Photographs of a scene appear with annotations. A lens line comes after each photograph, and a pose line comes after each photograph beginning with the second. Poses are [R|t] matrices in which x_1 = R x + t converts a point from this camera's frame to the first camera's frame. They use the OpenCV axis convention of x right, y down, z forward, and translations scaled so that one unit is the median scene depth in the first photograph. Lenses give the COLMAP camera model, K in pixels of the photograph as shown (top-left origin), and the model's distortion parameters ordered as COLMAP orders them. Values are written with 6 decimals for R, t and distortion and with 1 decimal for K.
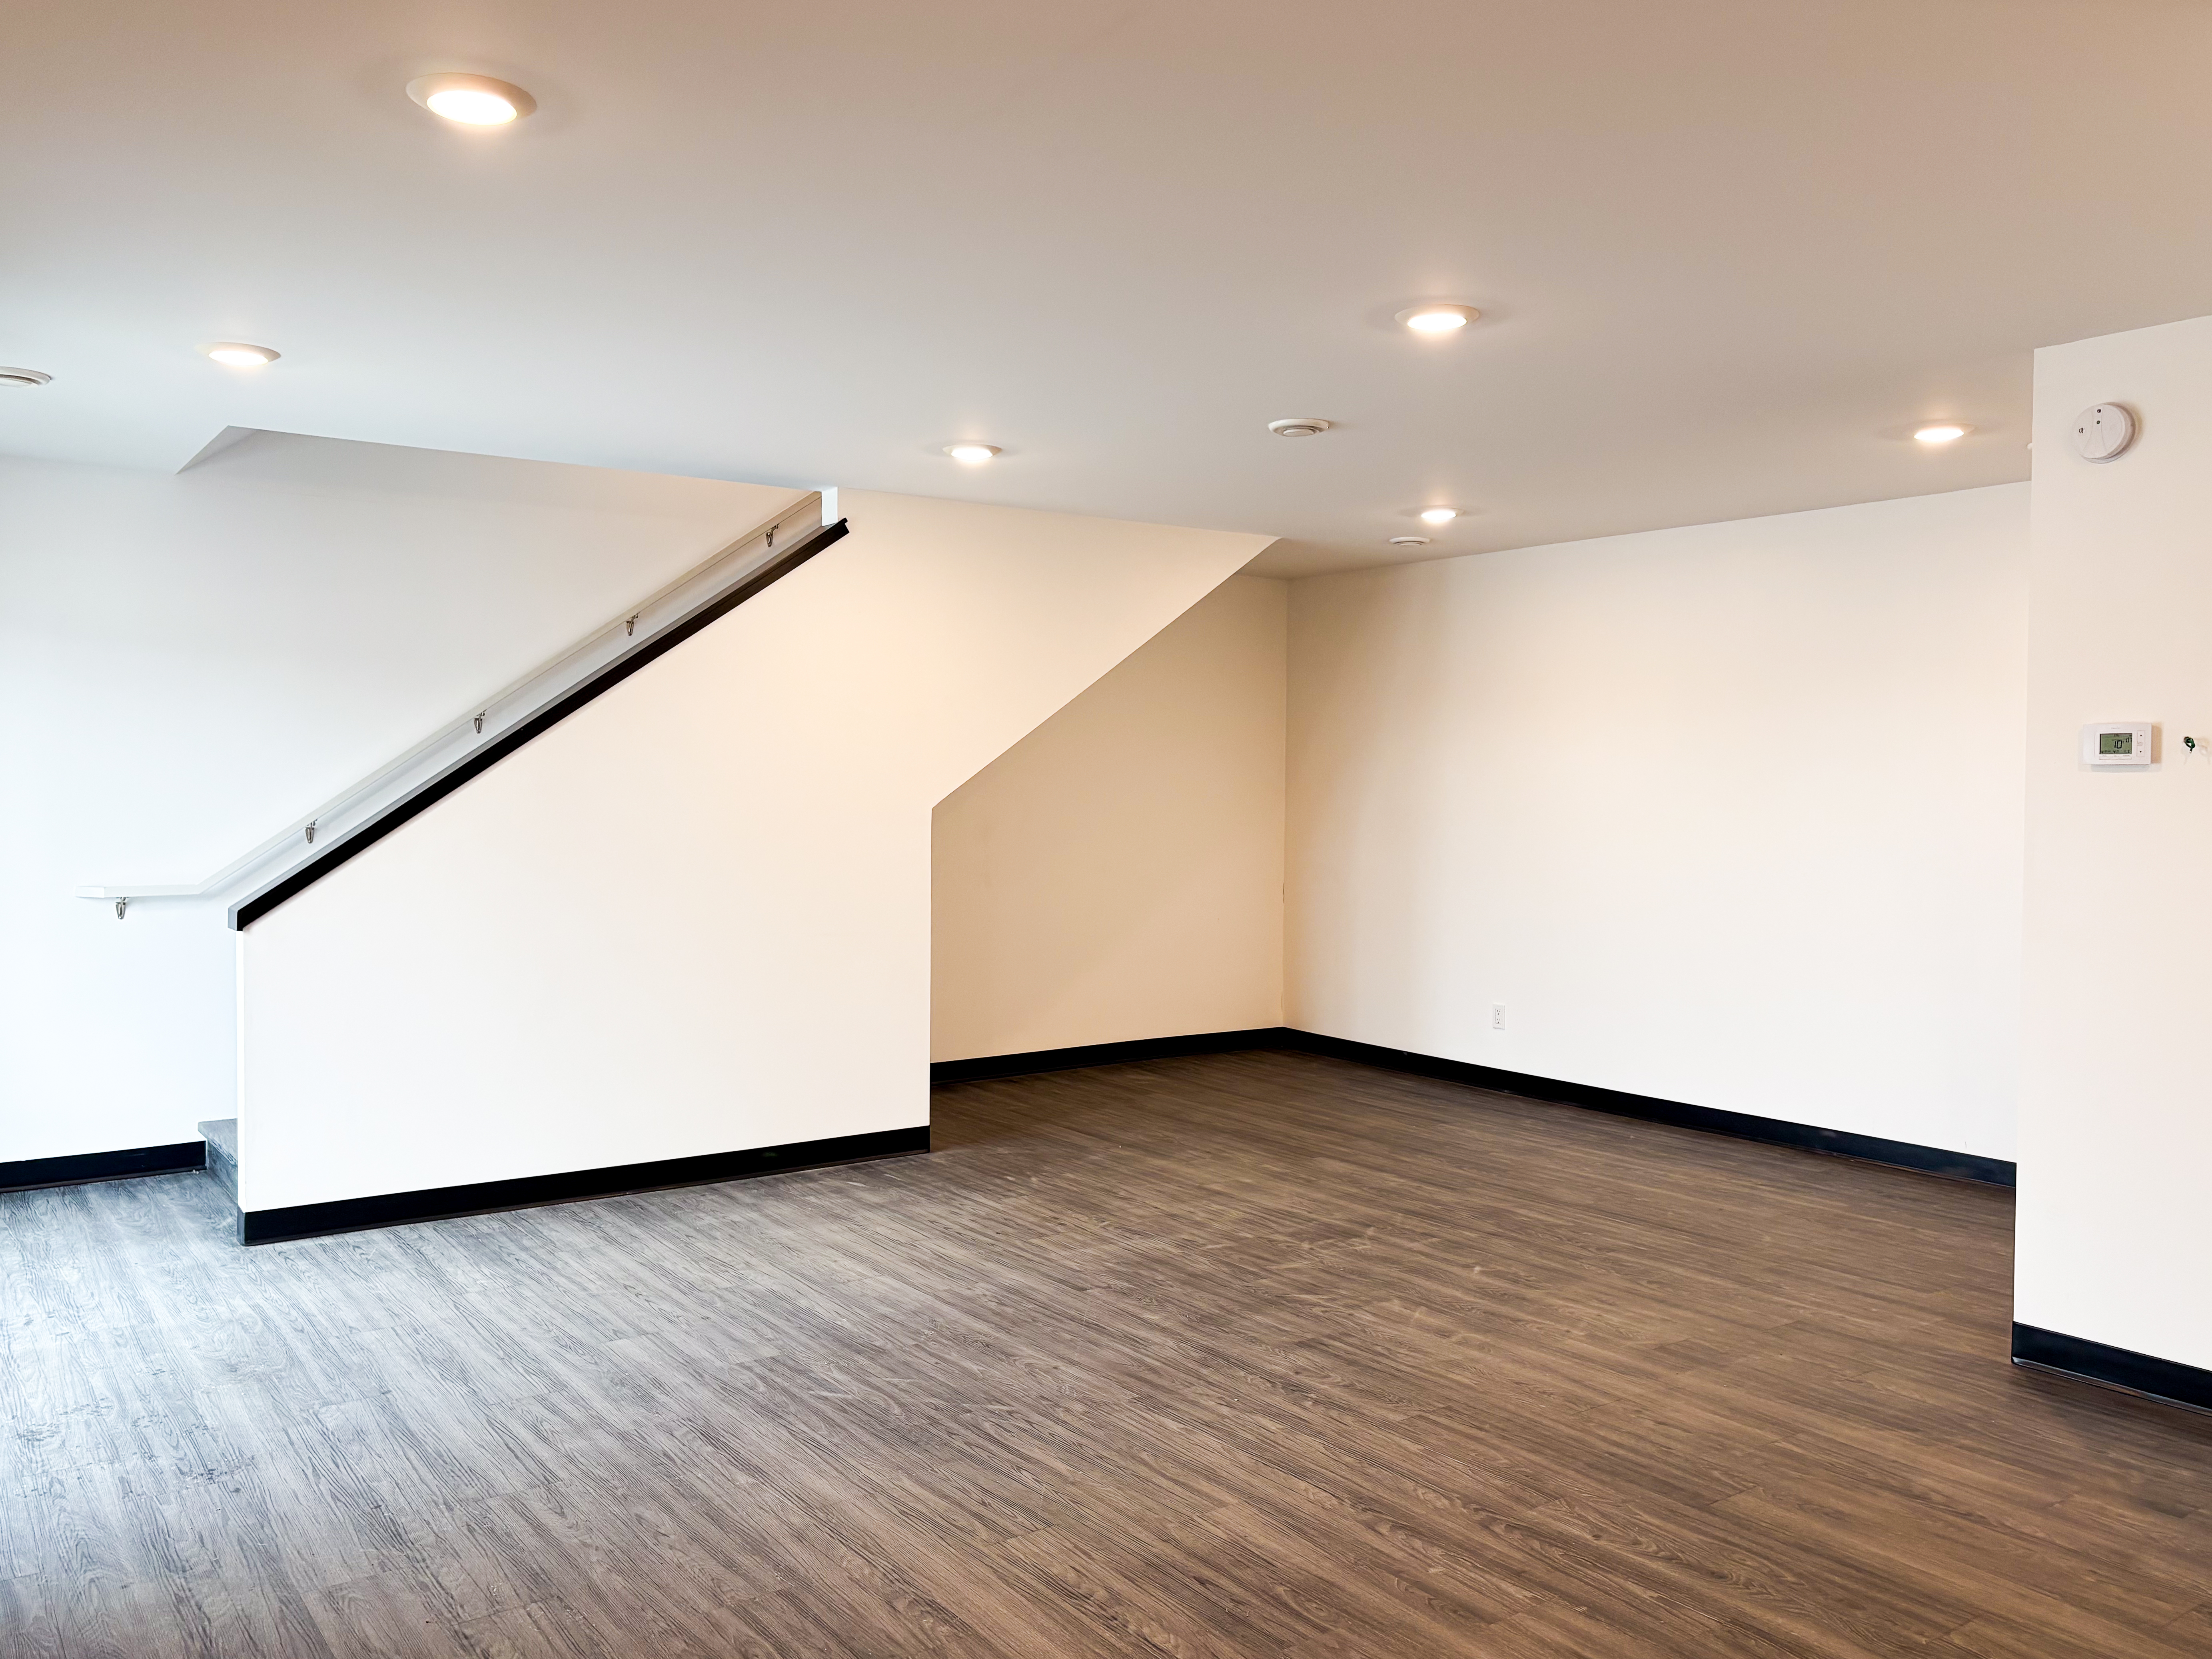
lens RADIAL K [[1755.9, 0, 1106.0], [0, 1755.9, 829.5], [0, 0, 1]] dist [-0.006377, 0.034896]
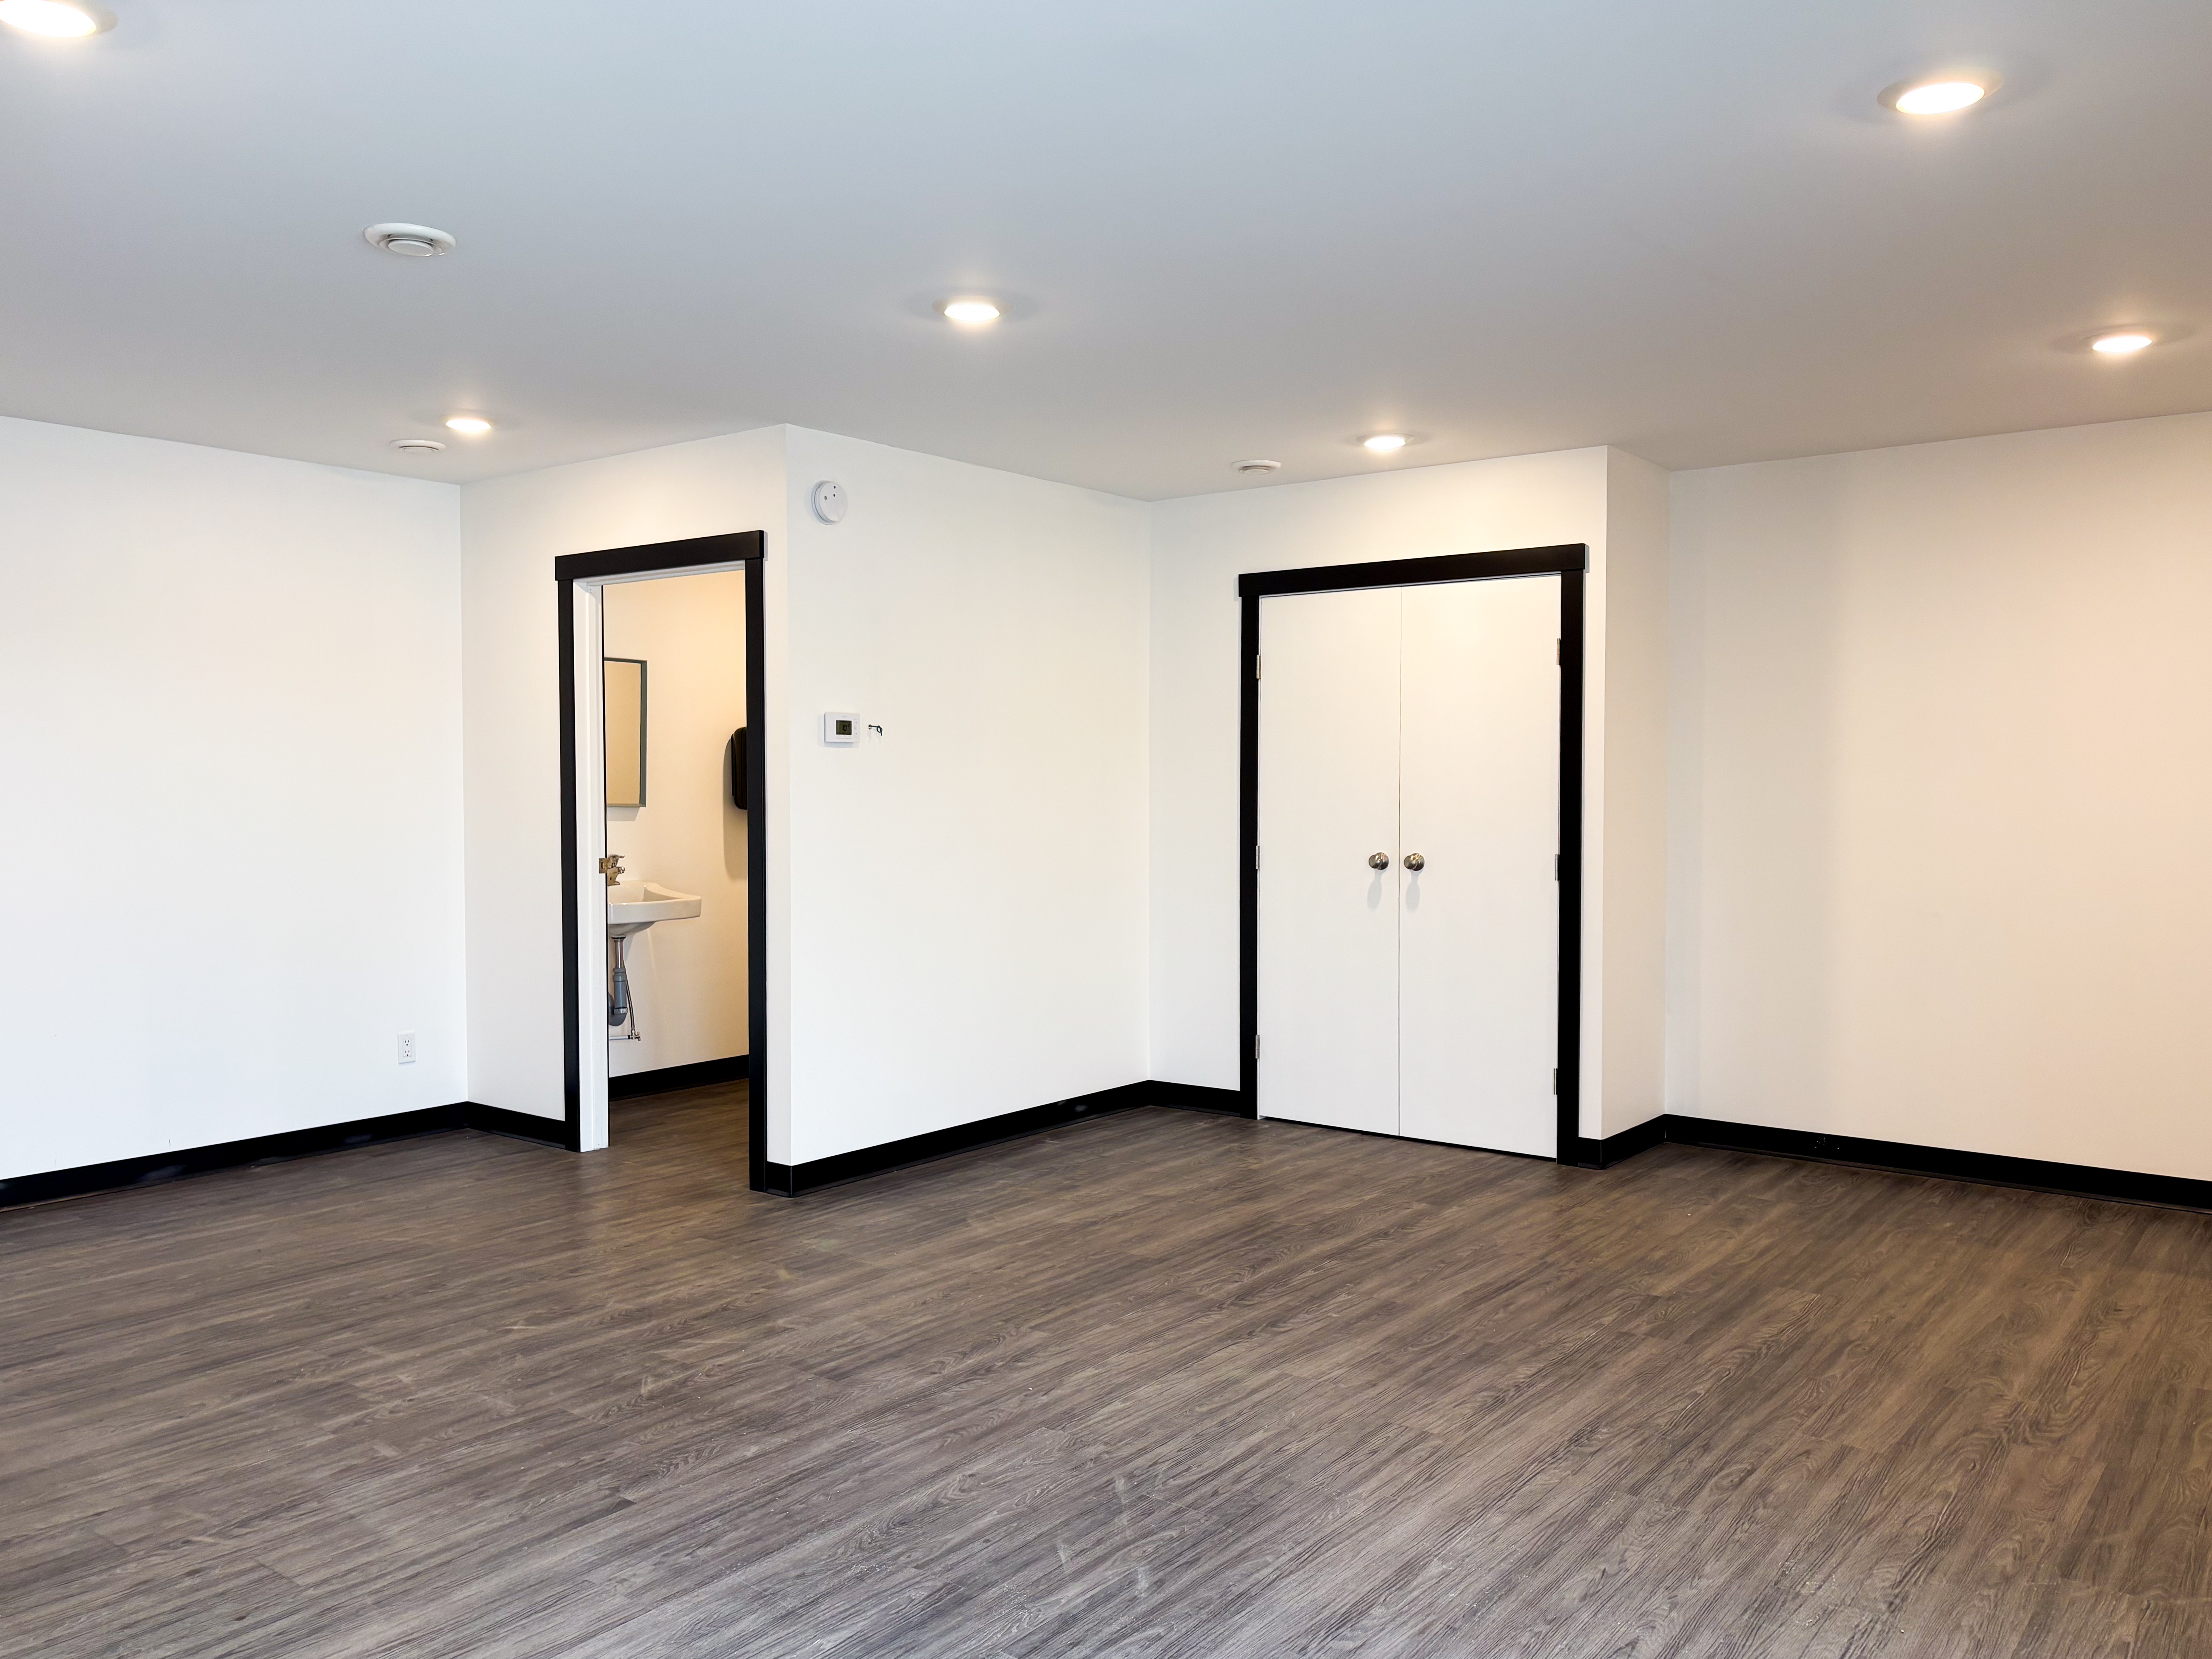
lens RADIAL K [[1737.1, 0, 1104.3], [0, 1737.1, 845.3], [0, 0, 1]] dist [0.002887, 0.016812]
pose [[-0.287077, -0.041862, 0.956992, -0.799178], [0.026034, 0.998335, 0.051480, -0.020356], [-0.957554, 0.039694, -0.285509, 1.164367]]
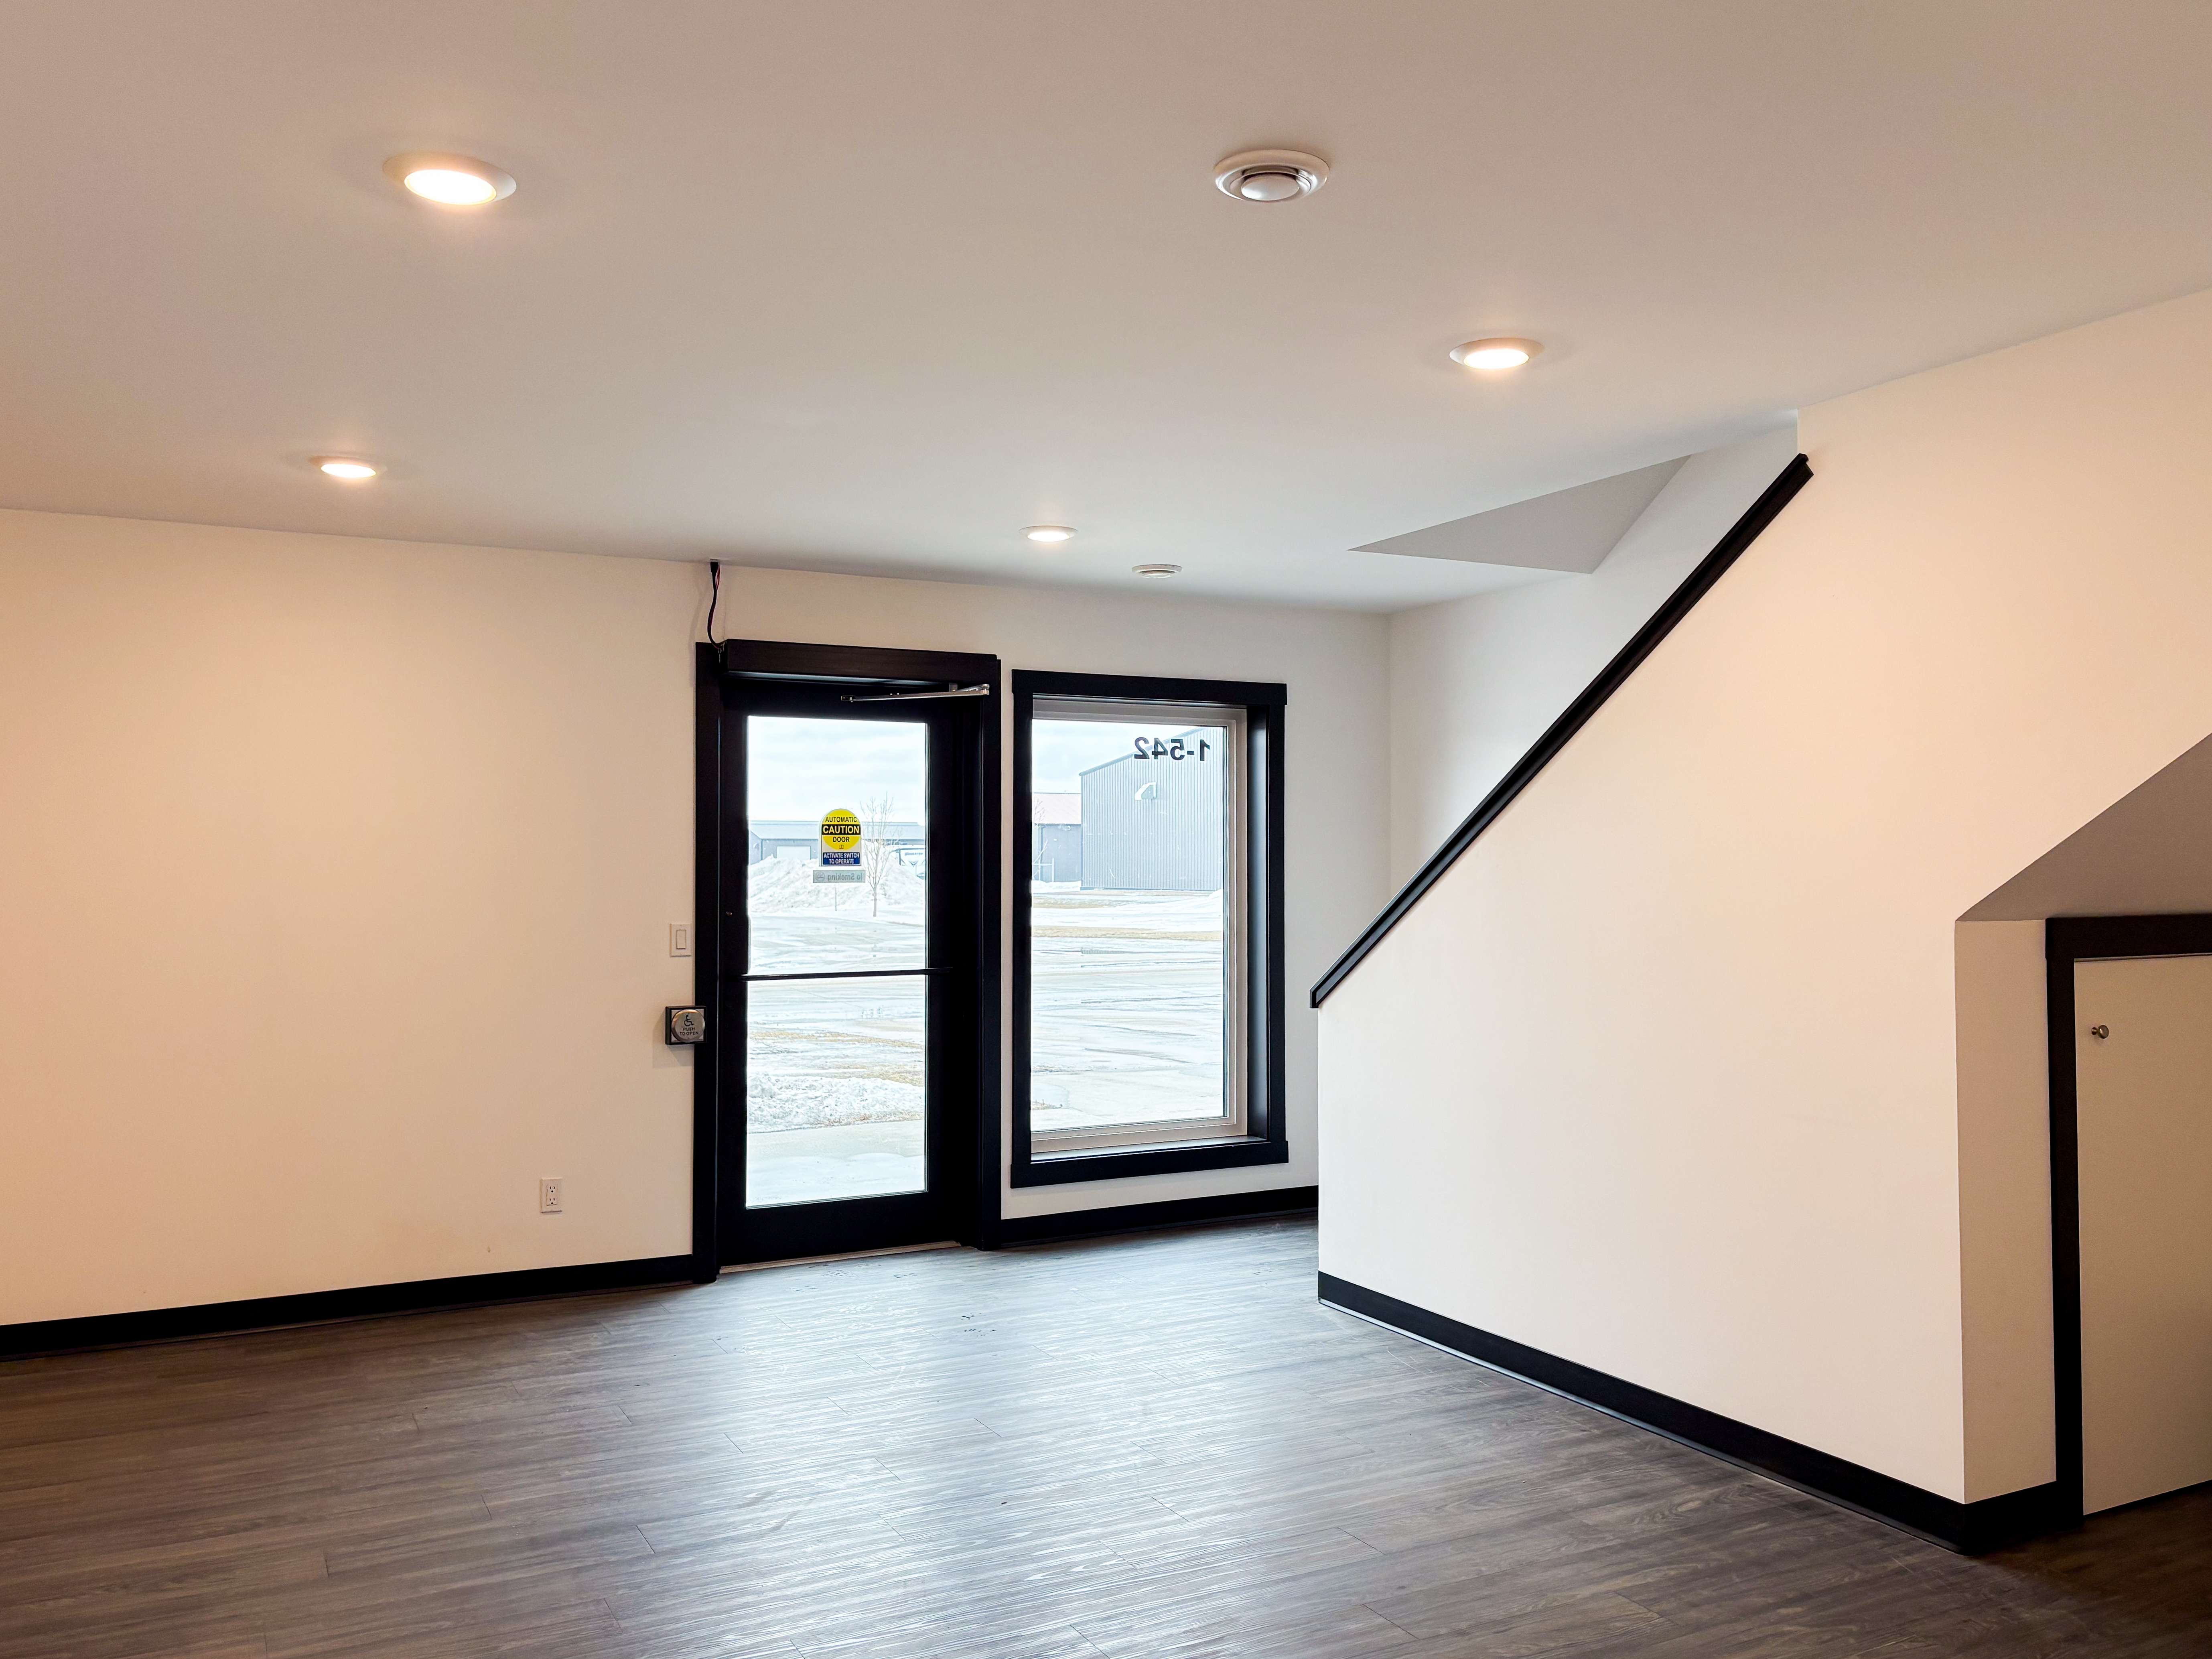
lens RADIAL K [[1756.0, 0, 1106.0], [0, 1756.0, 829.5], [0, 0, 1]] dist [-0.006377, 0.034896]
pose [[-0.144023, -0.024818, -0.989263, 0.765966], [-0.026987, 0.999412, -0.021143, -0.034454], [0.989206, 0.023652, -0.144608, 1.275000]]
